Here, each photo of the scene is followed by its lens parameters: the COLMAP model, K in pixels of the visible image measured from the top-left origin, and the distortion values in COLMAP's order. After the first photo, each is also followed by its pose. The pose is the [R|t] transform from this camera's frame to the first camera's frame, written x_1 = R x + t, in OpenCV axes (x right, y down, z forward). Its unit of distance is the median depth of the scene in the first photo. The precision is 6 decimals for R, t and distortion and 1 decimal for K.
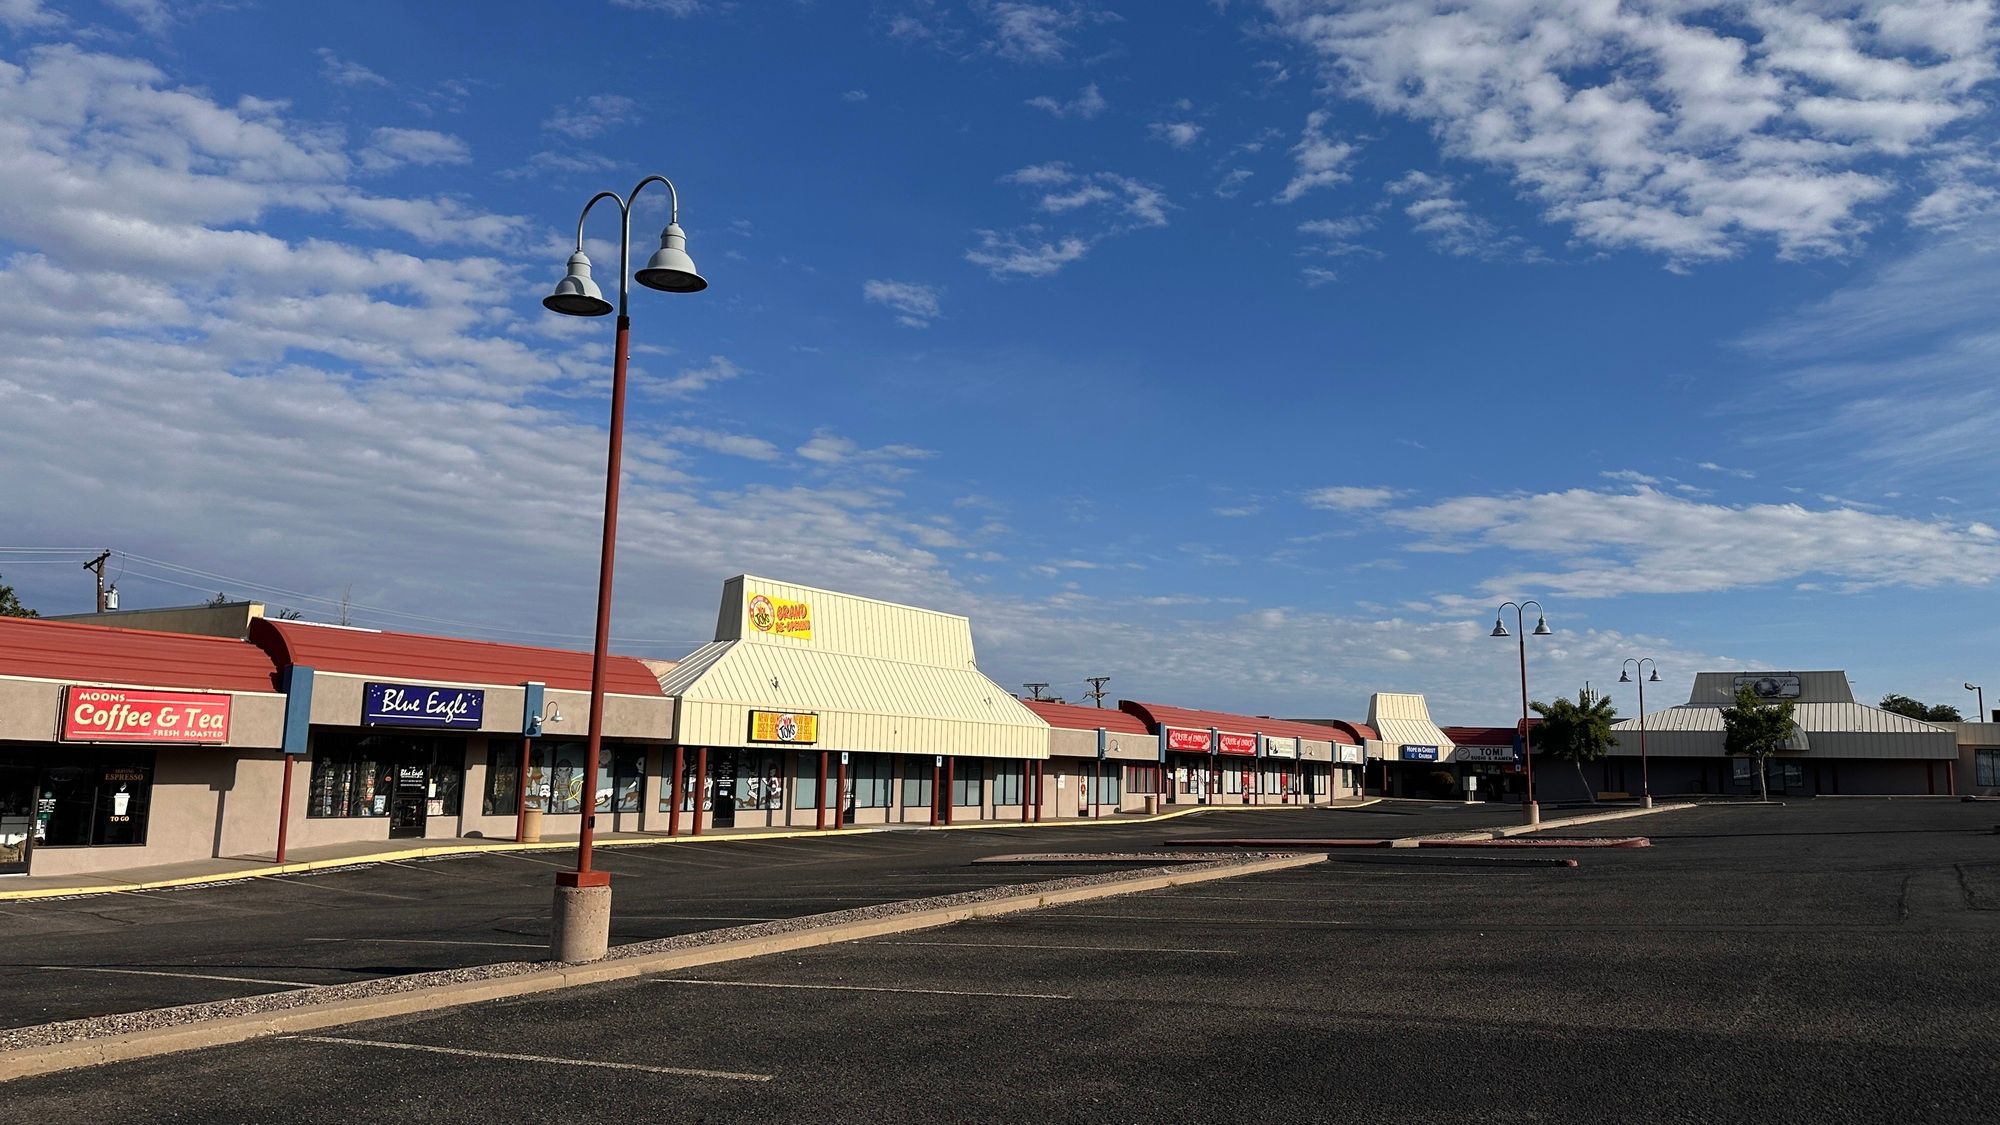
lens RADIAL K [[1365.5, 0, 1000.0], [0, 1365.5, 562.5], [0, 0, 1]] dist [0.153617, -0.229742]
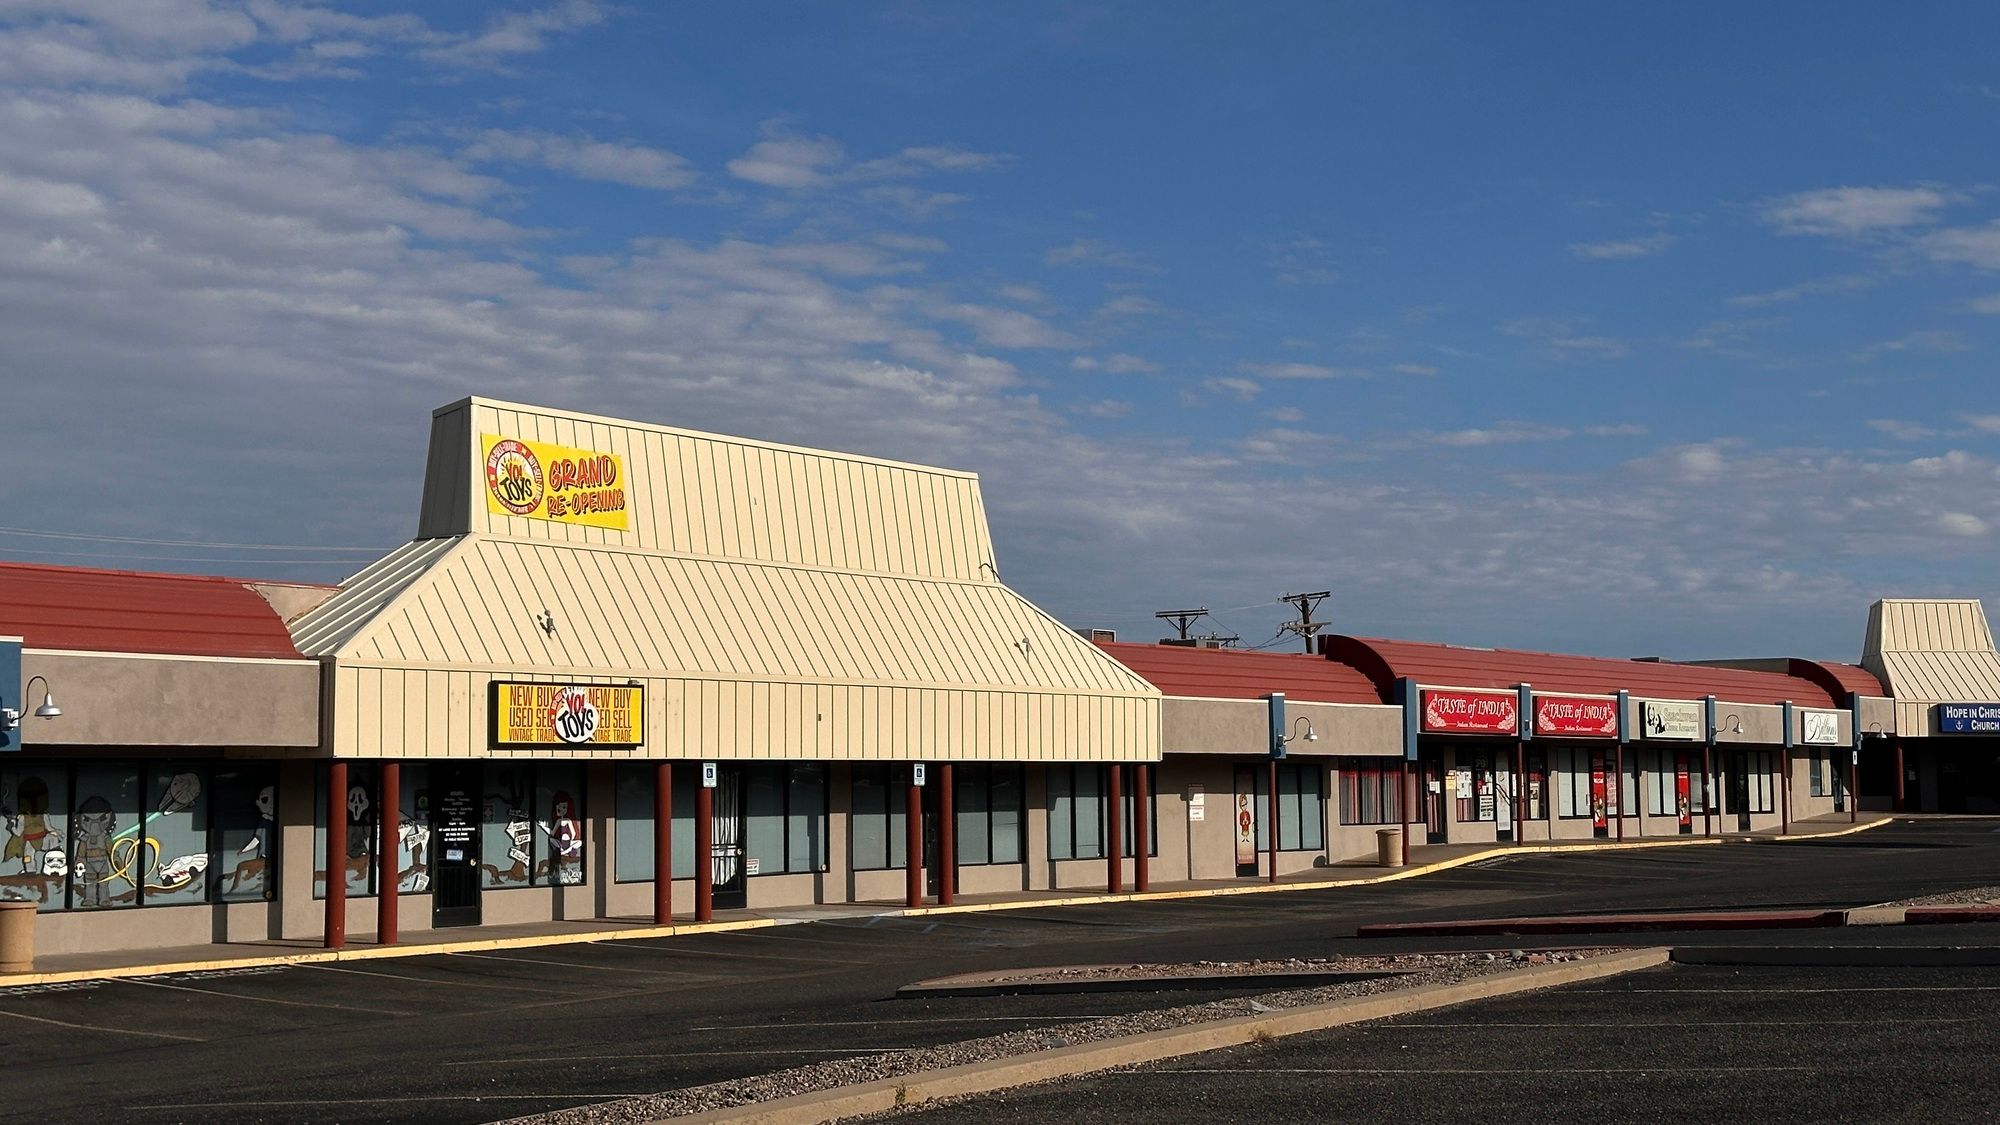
lens RADIAL K [[2727.5, 0, 1017.3], [0, 2727.5, 570.7], [0, 0, 1]] dist [0.120662, -0.018576]
pose [[0.998022, -0.039048, -0.049273, 0.026052], [0.042431, 0.996672, 0.069596, 0.006247], [0.046391, -0.071549, 0.996358, 0.038522]]
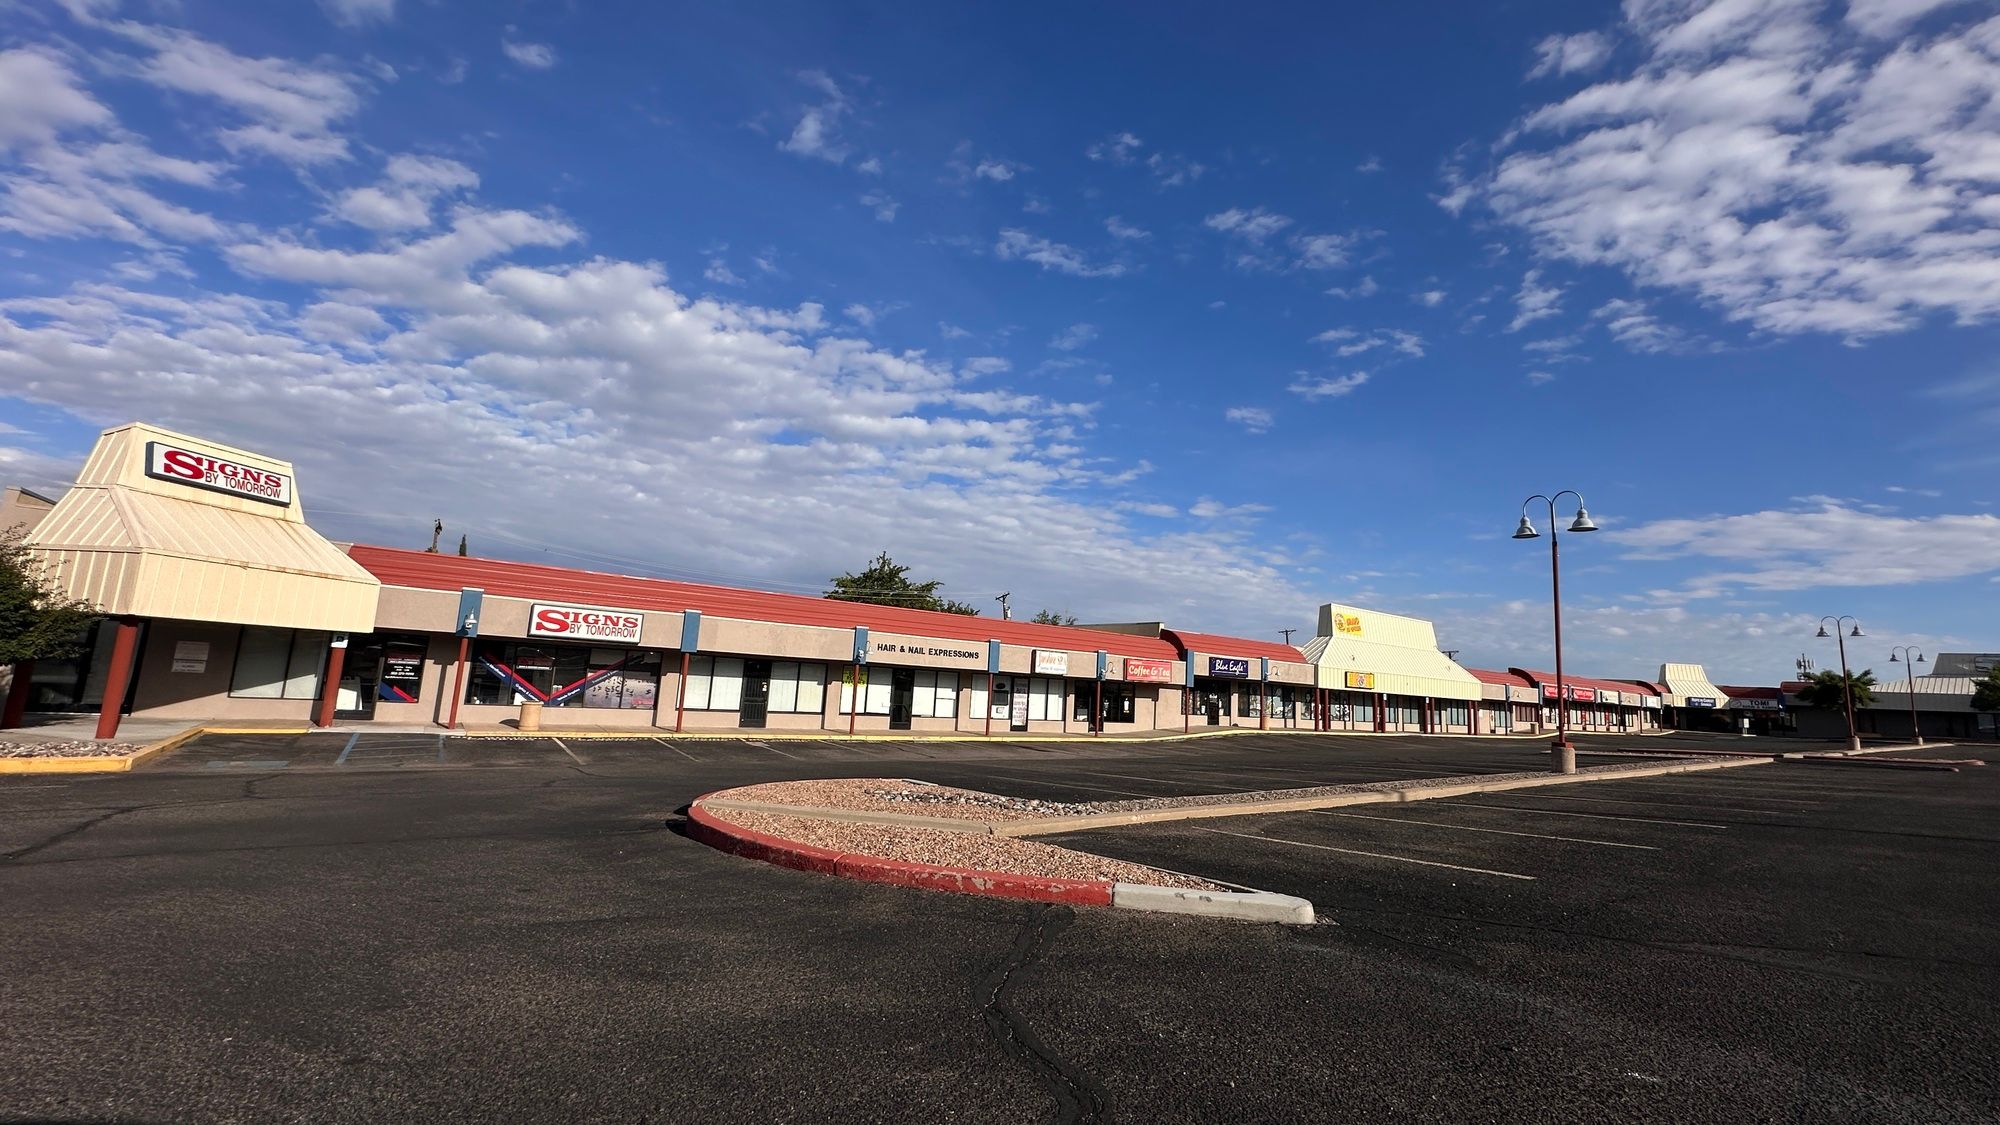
lens RADIAL K [[780.0, 0, 1000.0], [0, 780.0, 562.5], [0, 0, 1]] dist [0.001189, 0.000070]
pose [[0.927048, -0.026595, -0.373999, -0.120642], [0.019987, 0.999568, -0.021537, -0.021164], [0.374410, 0.012491, 0.927179, -0.140894]]
